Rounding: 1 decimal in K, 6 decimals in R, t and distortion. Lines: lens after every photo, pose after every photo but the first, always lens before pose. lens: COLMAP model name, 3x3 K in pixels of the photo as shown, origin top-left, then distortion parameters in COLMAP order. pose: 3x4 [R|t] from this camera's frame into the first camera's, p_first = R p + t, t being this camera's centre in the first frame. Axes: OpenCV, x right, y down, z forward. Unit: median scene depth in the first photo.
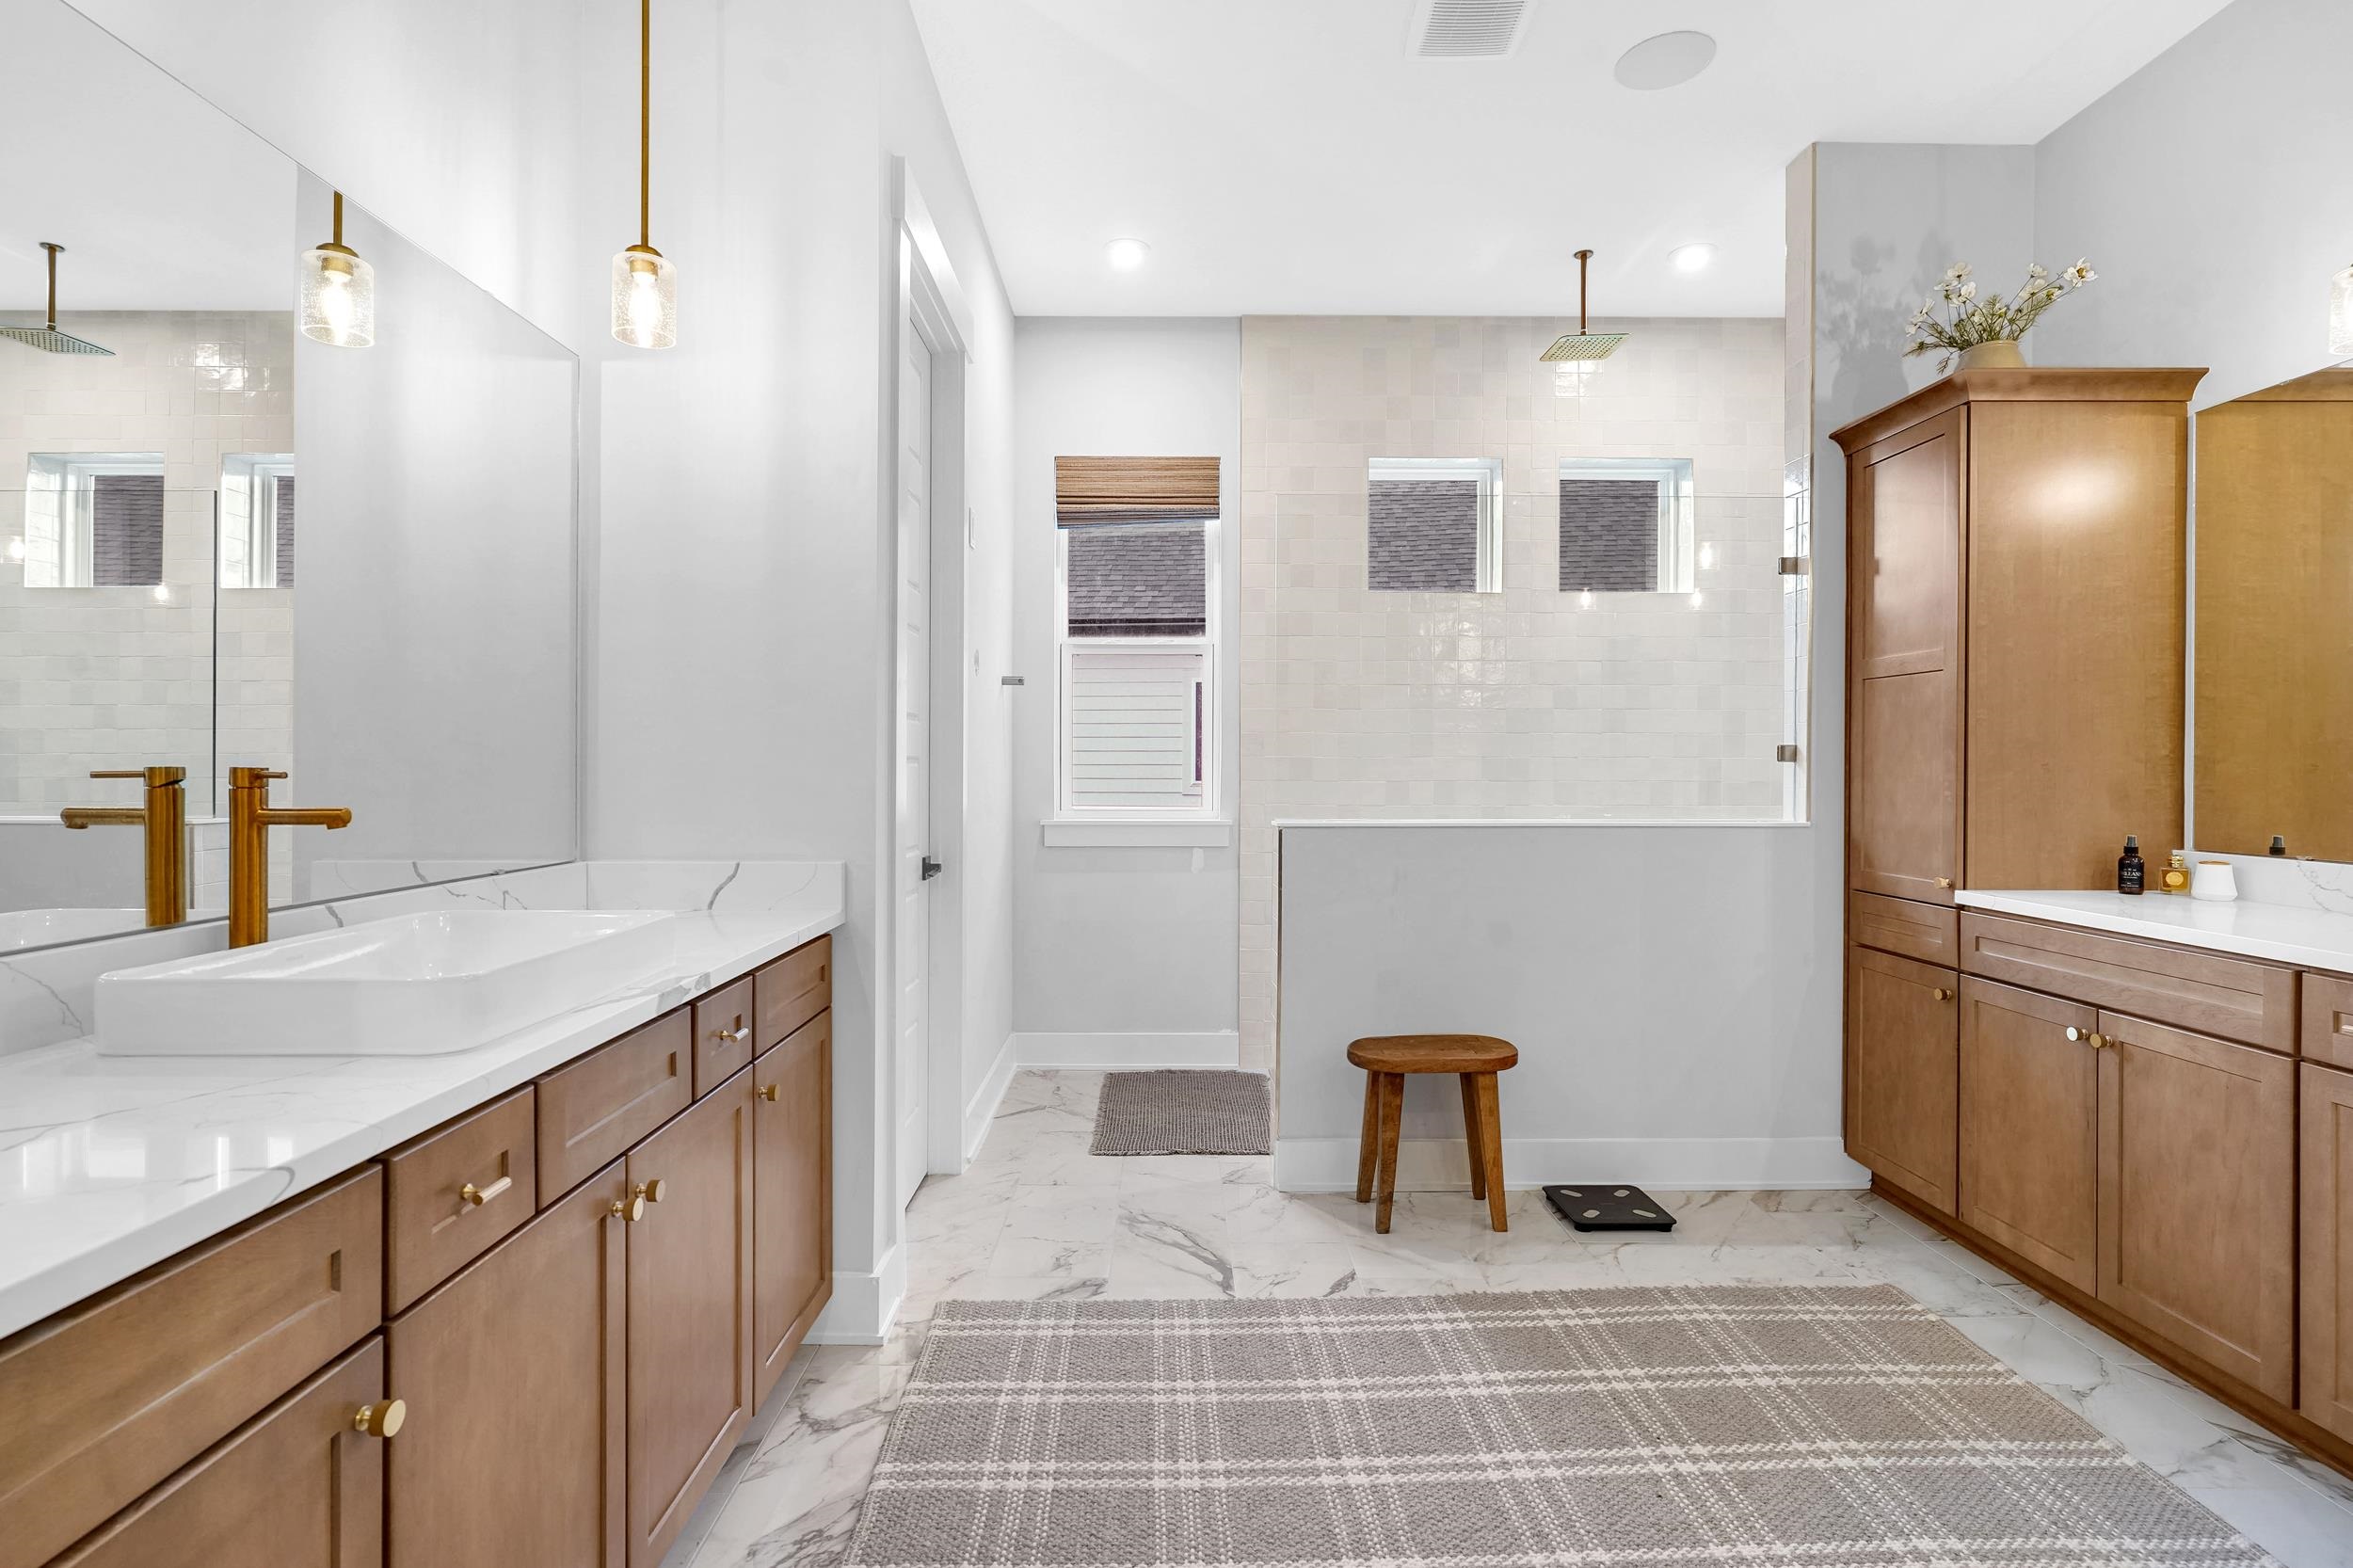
lens RADIAL K [[1139.9, 0, 1167.0], [0, 1139.9, 775.0], [0, 0, 1]] dist [-0.008316, 0.005404]
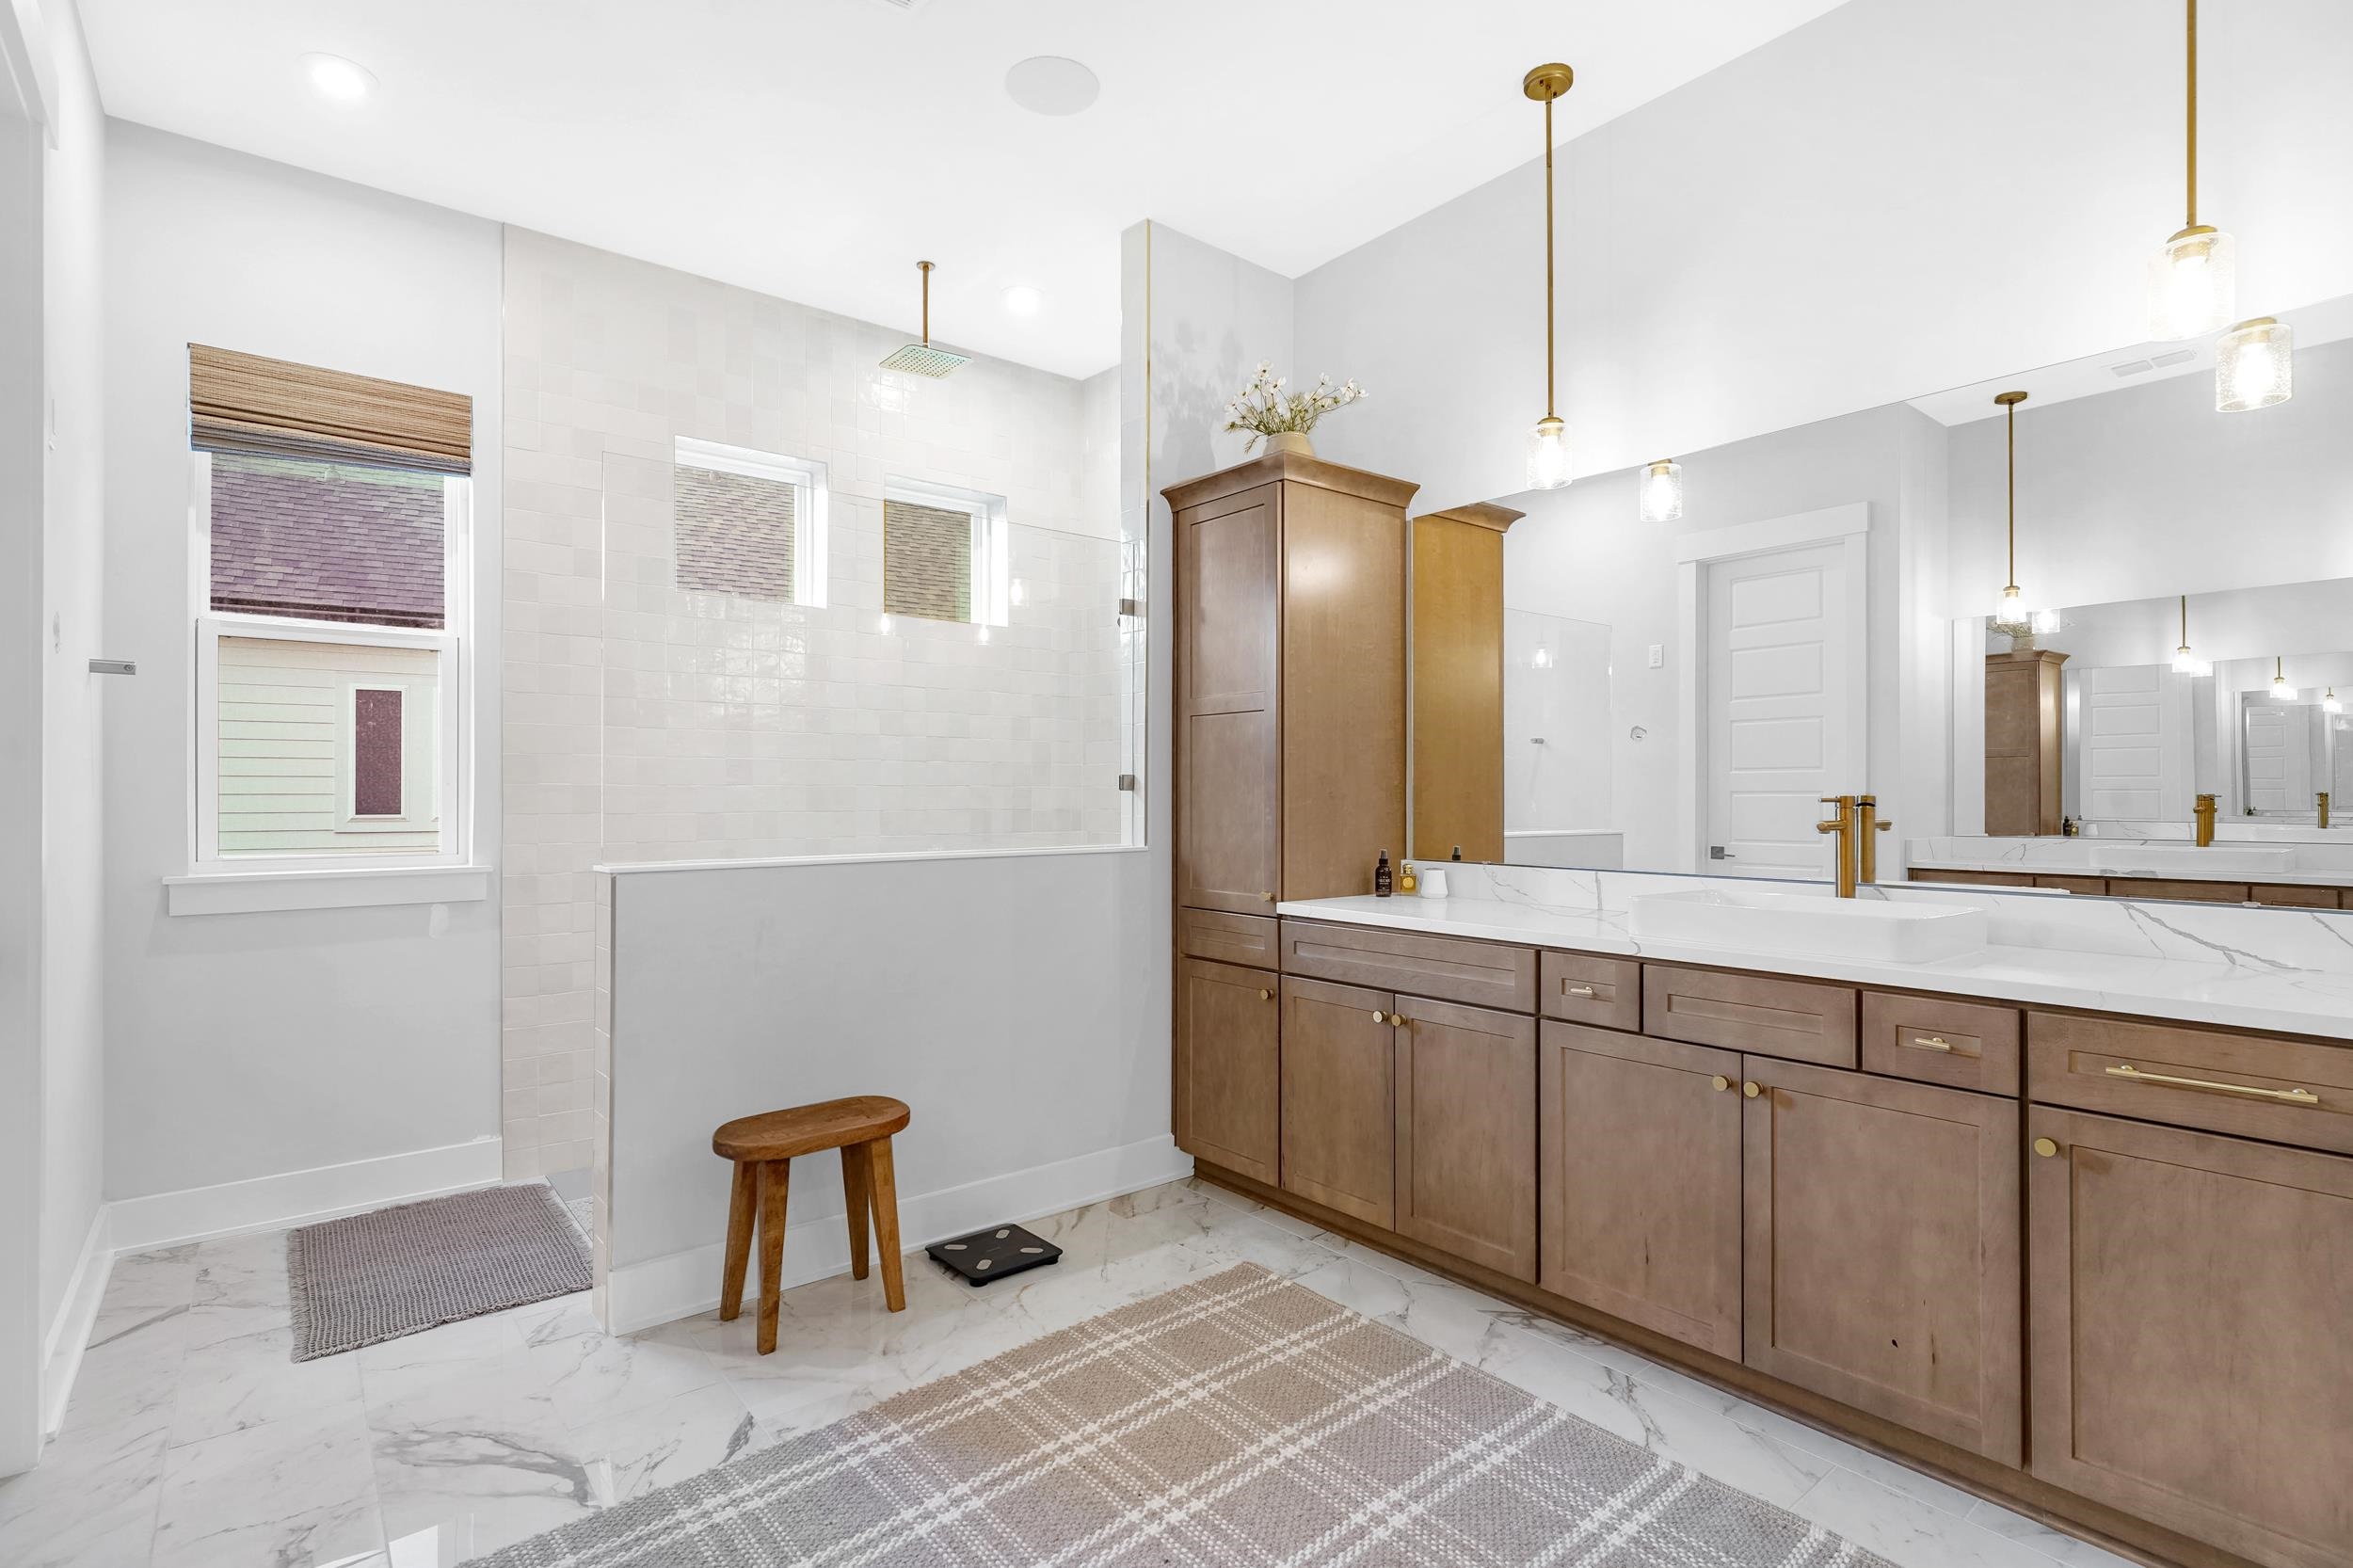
lens RADIAL K [[1139.9, 0, 1195.6], [0, 1139.9, 796.8], [0, 0, 1]] dist [-0.008316, 0.005404]
pose [[0.778134, -0.003631, 0.628088, -0.082480], [0.007638, 0.999964, -0.003682, -0.001449], [-0.628052, 0.007662, 0.778133, 0.136587]]
